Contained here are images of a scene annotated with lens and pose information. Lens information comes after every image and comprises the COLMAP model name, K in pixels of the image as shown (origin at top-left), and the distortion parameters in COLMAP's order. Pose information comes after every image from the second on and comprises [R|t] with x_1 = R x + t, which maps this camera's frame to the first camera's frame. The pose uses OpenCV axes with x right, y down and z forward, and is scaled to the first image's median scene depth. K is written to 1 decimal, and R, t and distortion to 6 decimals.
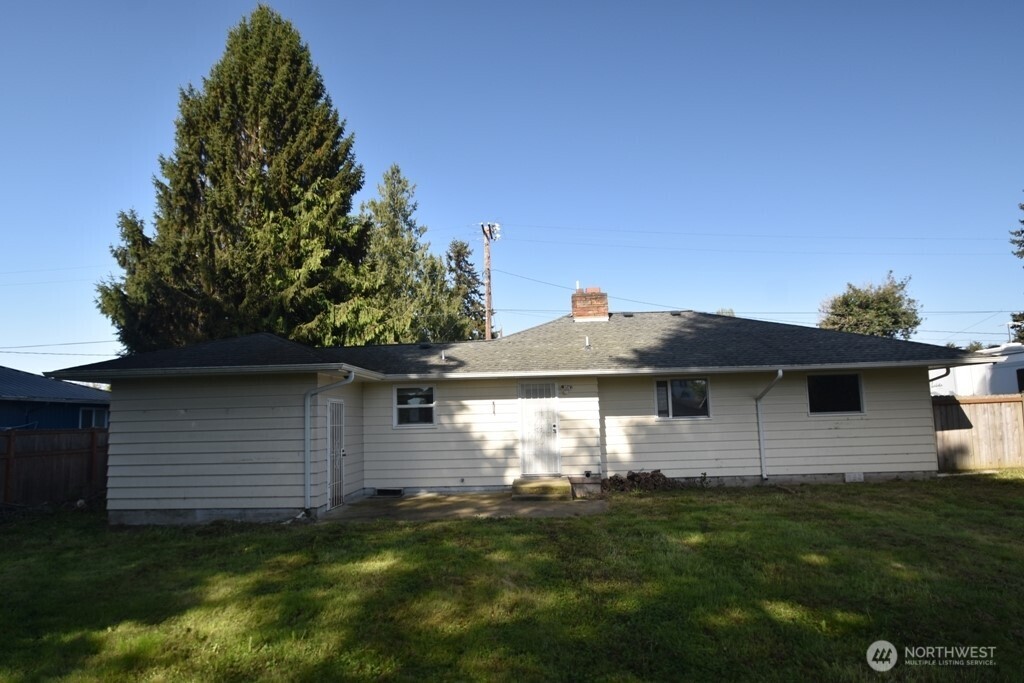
lens RADIAL K [[550.9, 0, 511.0], [0, 550.9, 367.5], [0, 0, 1]] dist [0.000309, -0.029974]
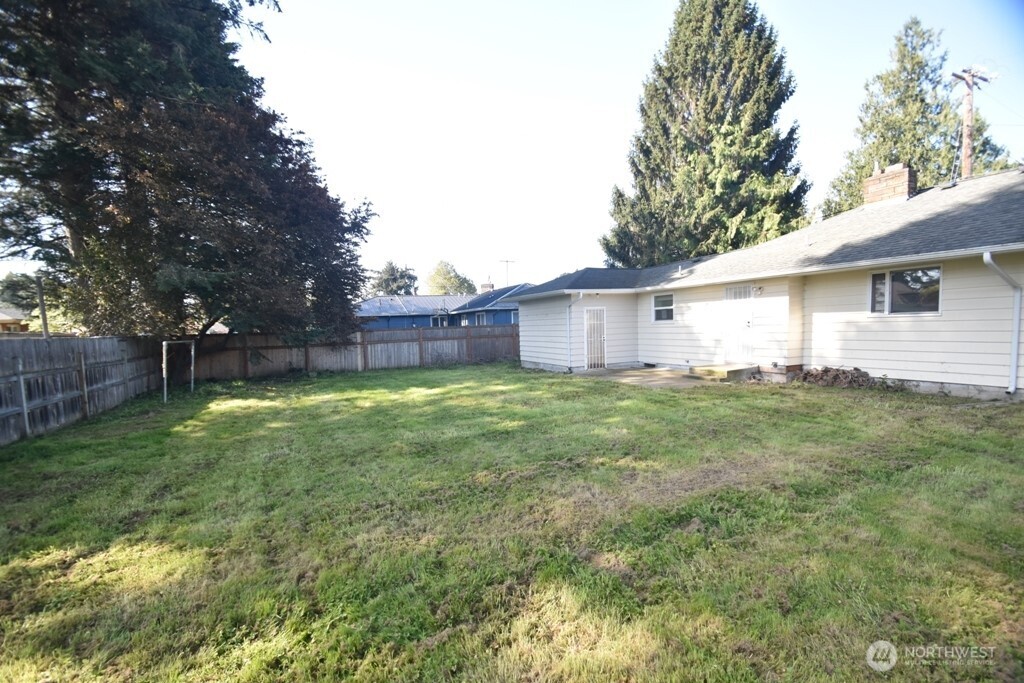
lens RADIAL K [[446.3, 0, 502.0], [0, 446.3, 364.1], [0, 0, 1]] dist [0.011289, -0.015975]
pose [[0.453781, 0.087672, -0.886790, 0.673848], [0.107539, 0.982488, 0.152162, -0.008274], [0.884601, -0.164413, 0.436406, 0.100287]]
